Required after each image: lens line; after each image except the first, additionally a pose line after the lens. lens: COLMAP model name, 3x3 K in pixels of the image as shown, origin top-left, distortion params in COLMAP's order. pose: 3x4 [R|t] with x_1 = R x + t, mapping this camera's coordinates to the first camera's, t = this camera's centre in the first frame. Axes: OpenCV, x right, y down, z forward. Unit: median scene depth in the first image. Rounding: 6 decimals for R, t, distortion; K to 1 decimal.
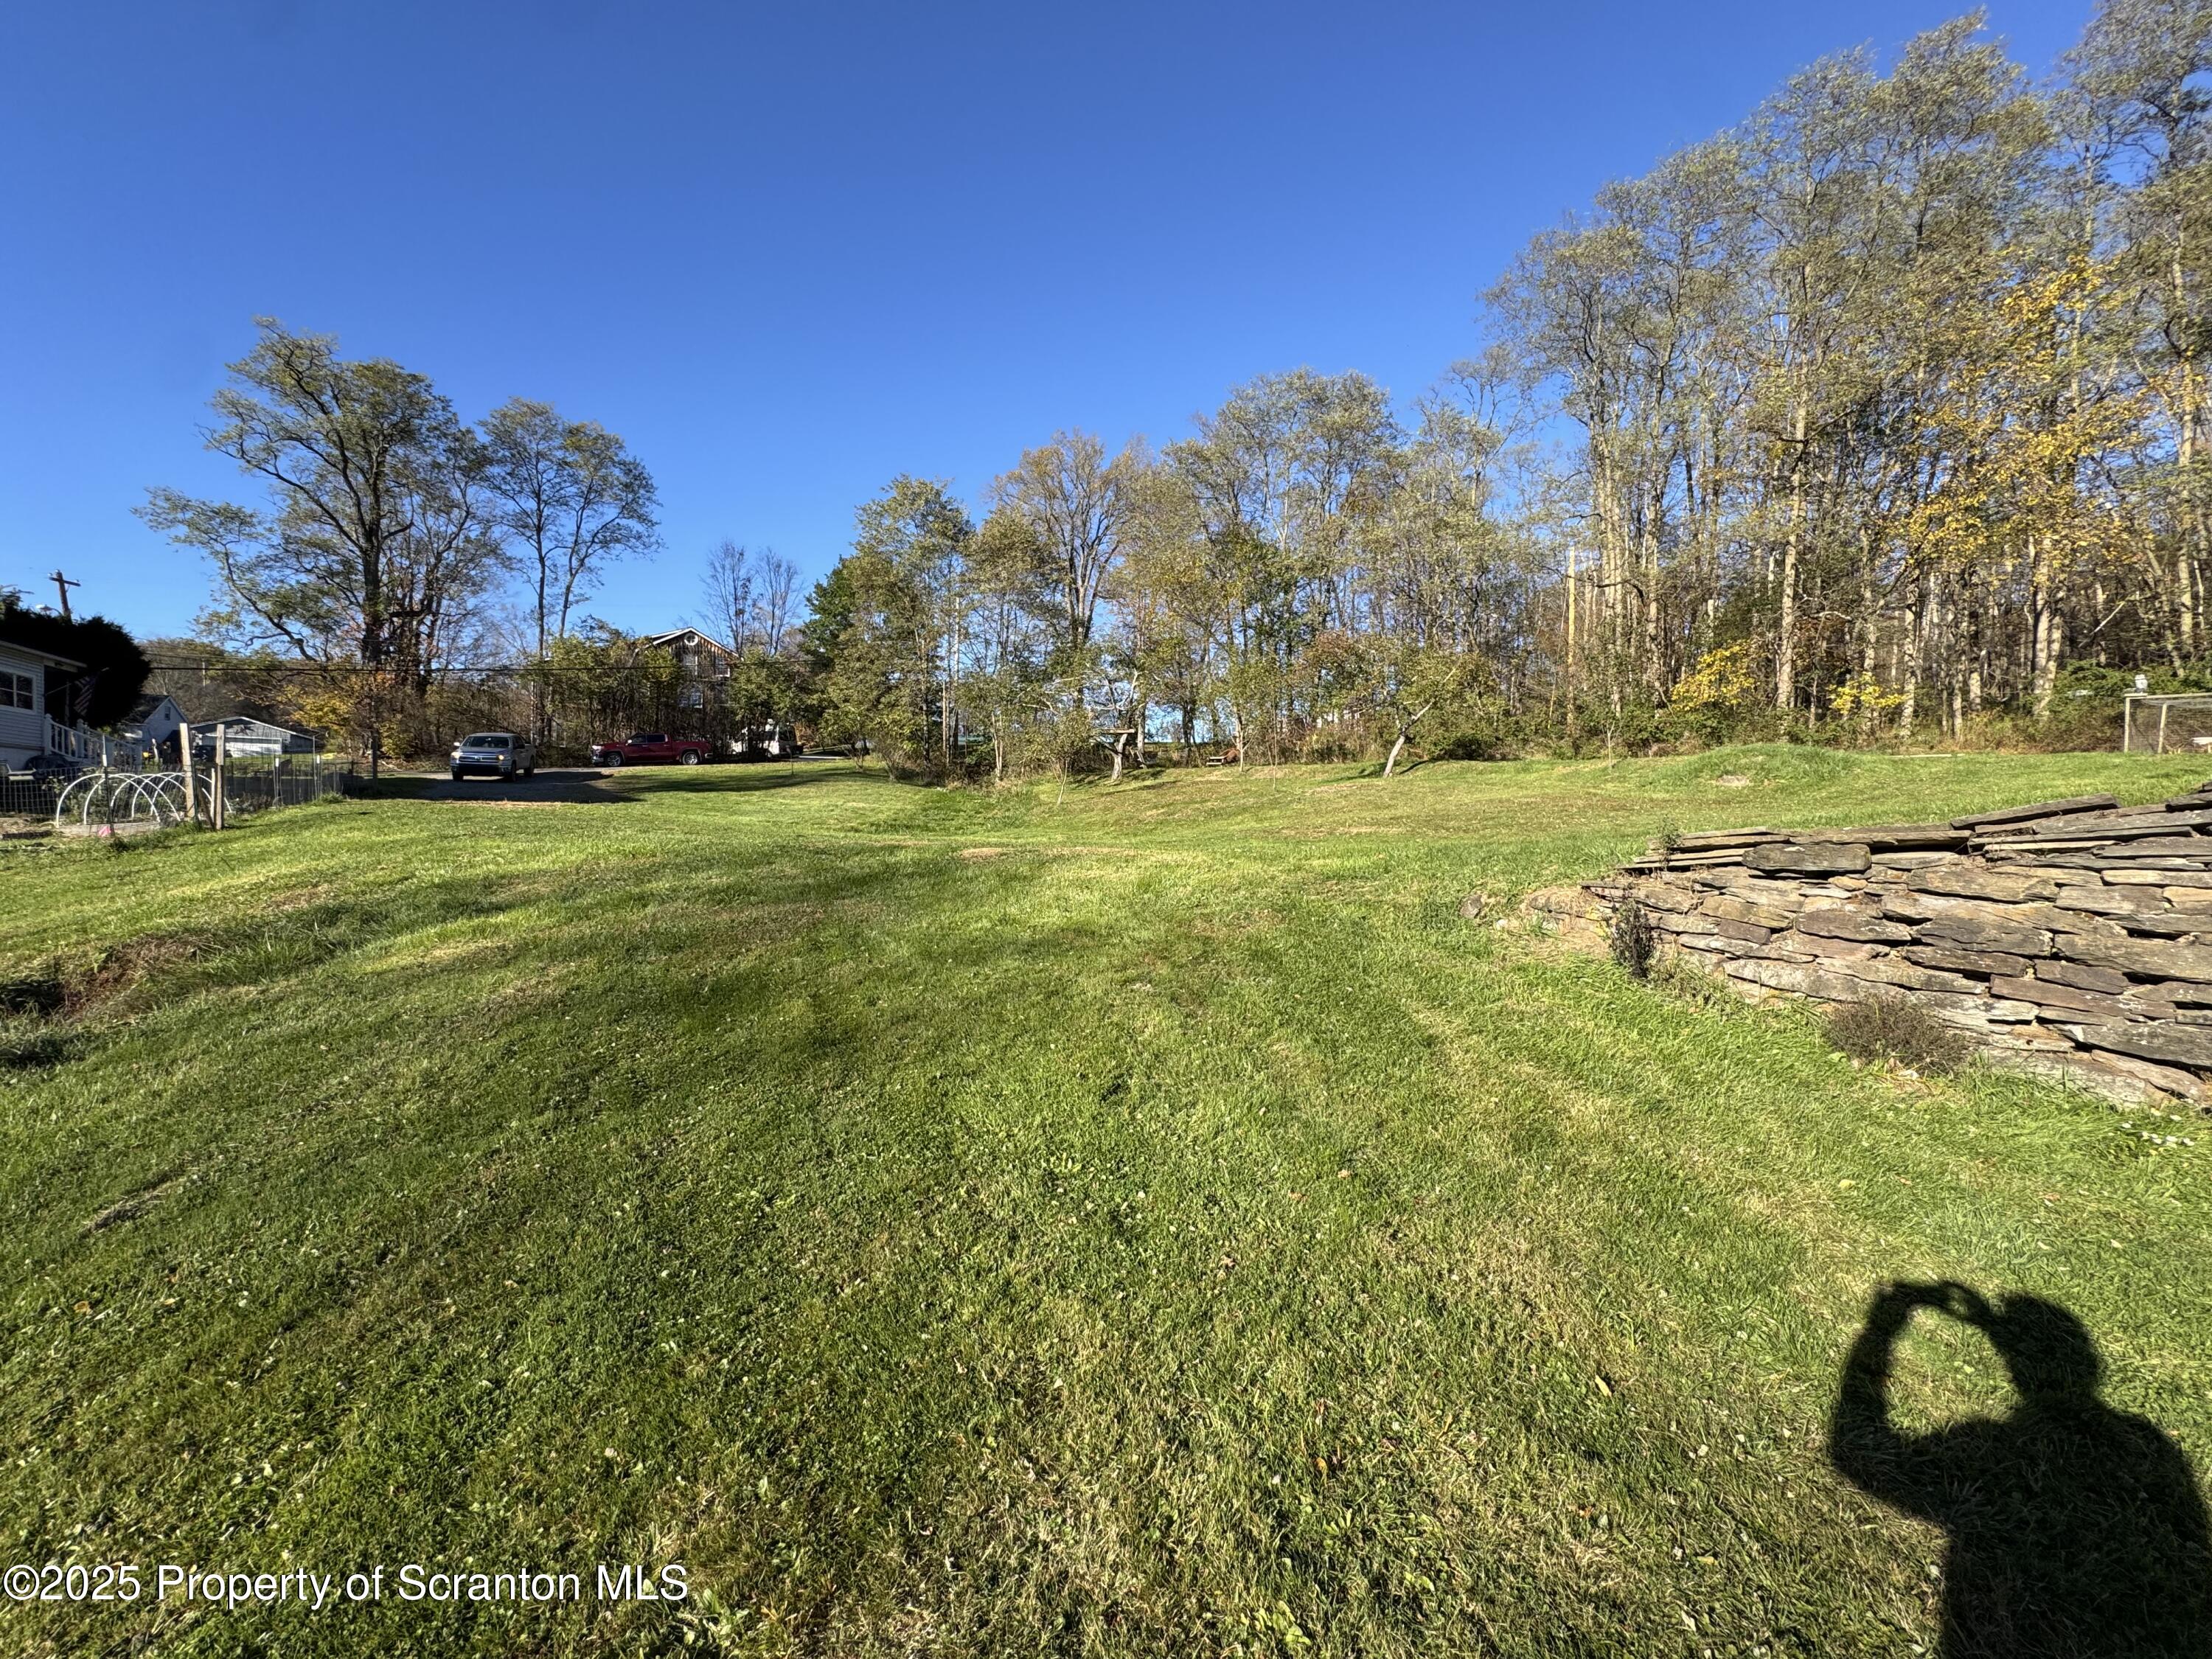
lens RADIAL K [[883.2, 0, 1083.4], [0, 883.2, 835.2], [0, 0, 1]] dist [-0.001962, 0.000096]
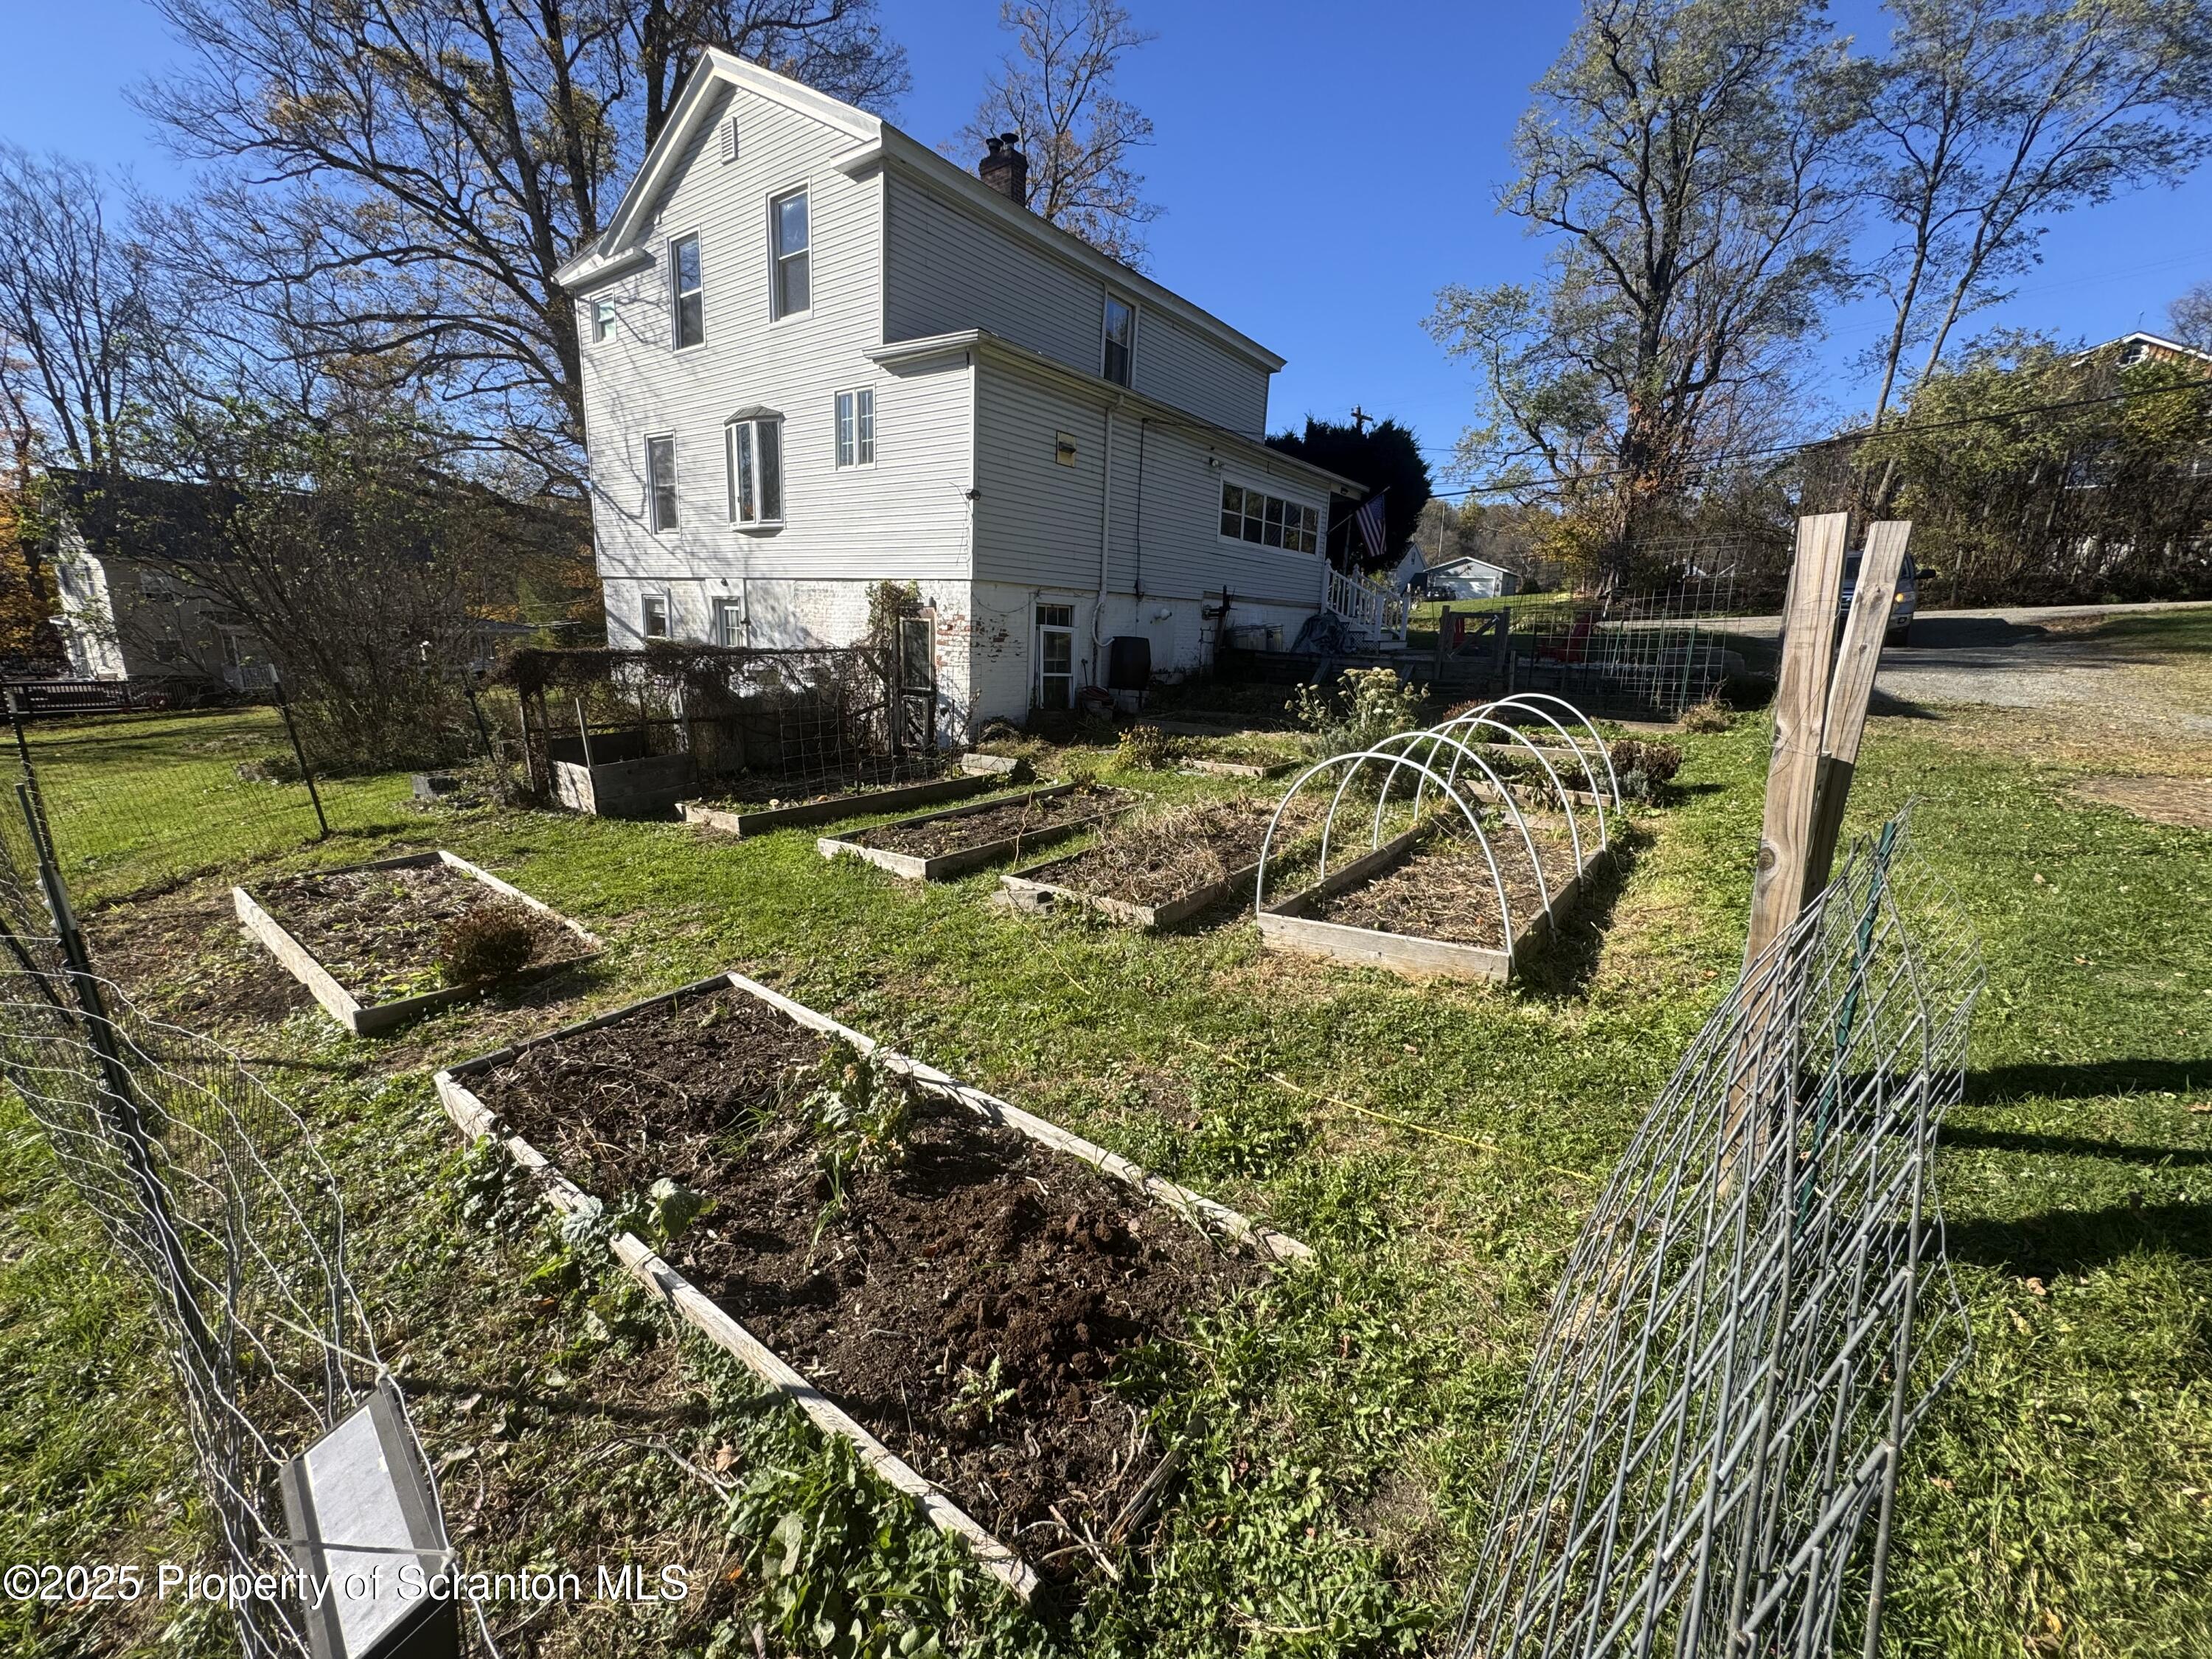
lens RADIAL K [[883.2, 0, 1097.8], [0, 883.2, 816.7], [0, 0, 1]] dist [-0.001962, 0.000096]
pose [[0.431021, 0.194950, -0.881031, -0.284847], [-0.040479, 0.979577, 0.196953, -0.032689], [0.901434, -0.049228, 0.430109, 0.250492]]
